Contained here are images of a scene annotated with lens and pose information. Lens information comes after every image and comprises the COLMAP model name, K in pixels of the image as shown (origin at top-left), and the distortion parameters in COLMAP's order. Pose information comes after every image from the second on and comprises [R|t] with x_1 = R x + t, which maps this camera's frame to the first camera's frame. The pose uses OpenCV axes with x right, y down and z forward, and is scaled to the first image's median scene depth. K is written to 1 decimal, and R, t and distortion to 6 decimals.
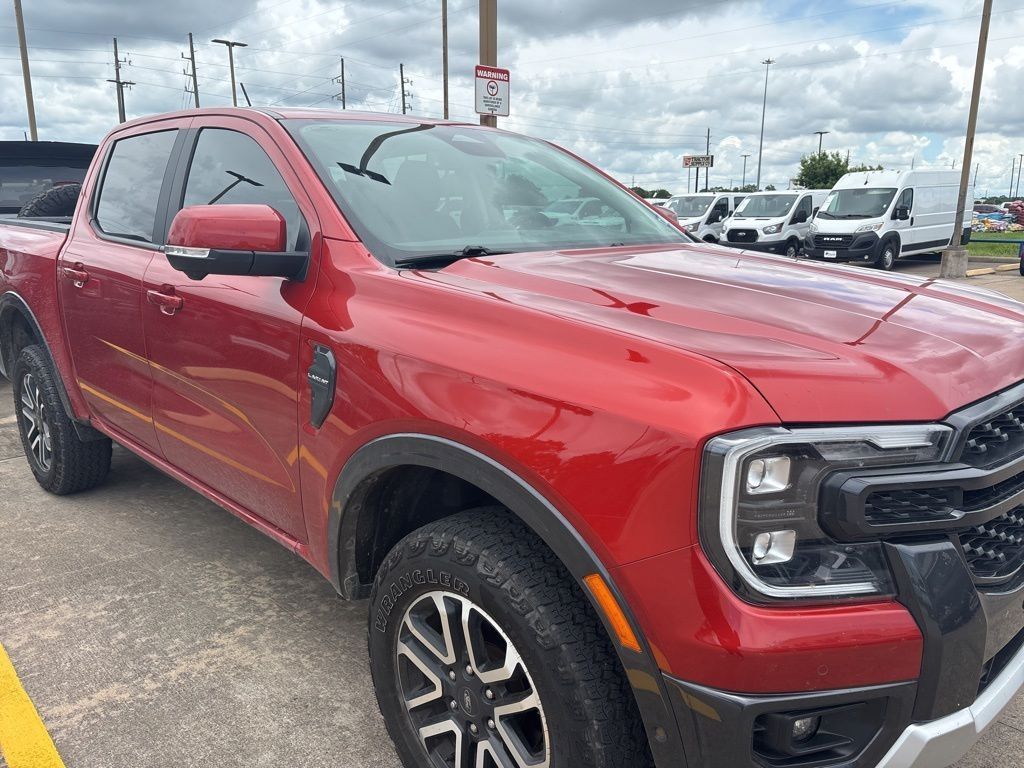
lens RADIAL K [[769.3, 0, 513.1], [0, 769.3, 383.1], [0, 0, 1]] dist [0.053925, -0.049893]
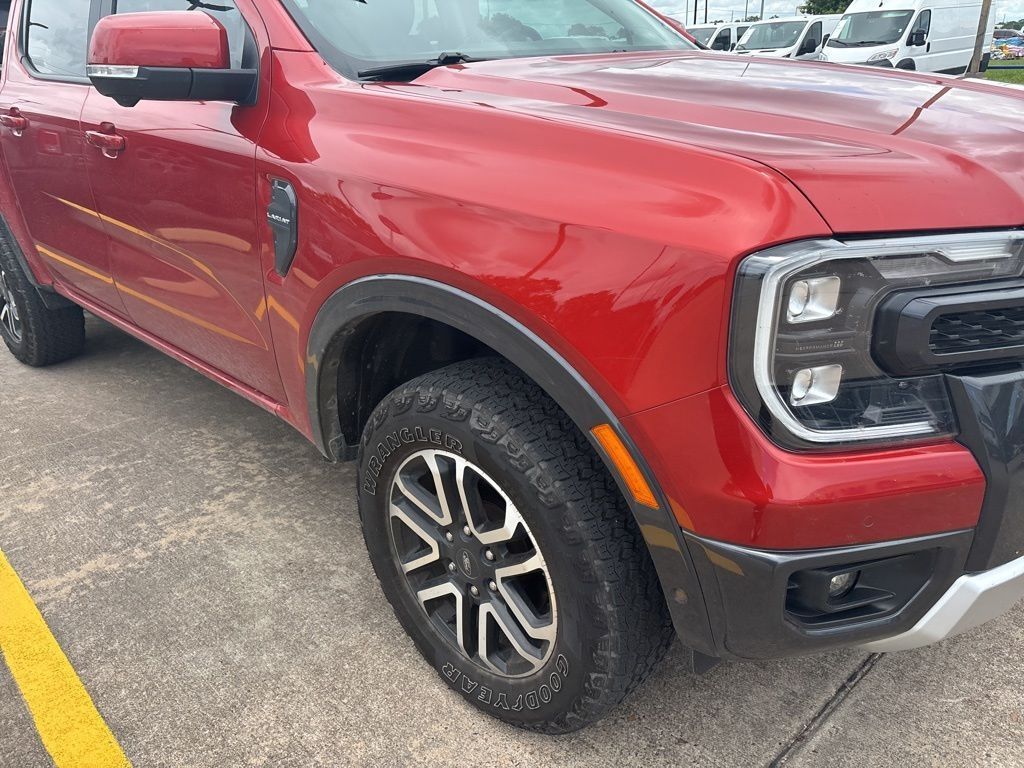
lens RADIAL K [[781.6, 0, 498.9], [0, 781.6, 359.0], [0, 0, 1]] dist [0.072983, -0.068982]
pose [[0.999231, -0.036449, -0.014474, 0.002491], [0.038192, 0.988258, 0.147943, 0.028582], [0.008912, -0.148382, 0.988890, 0.099656]]
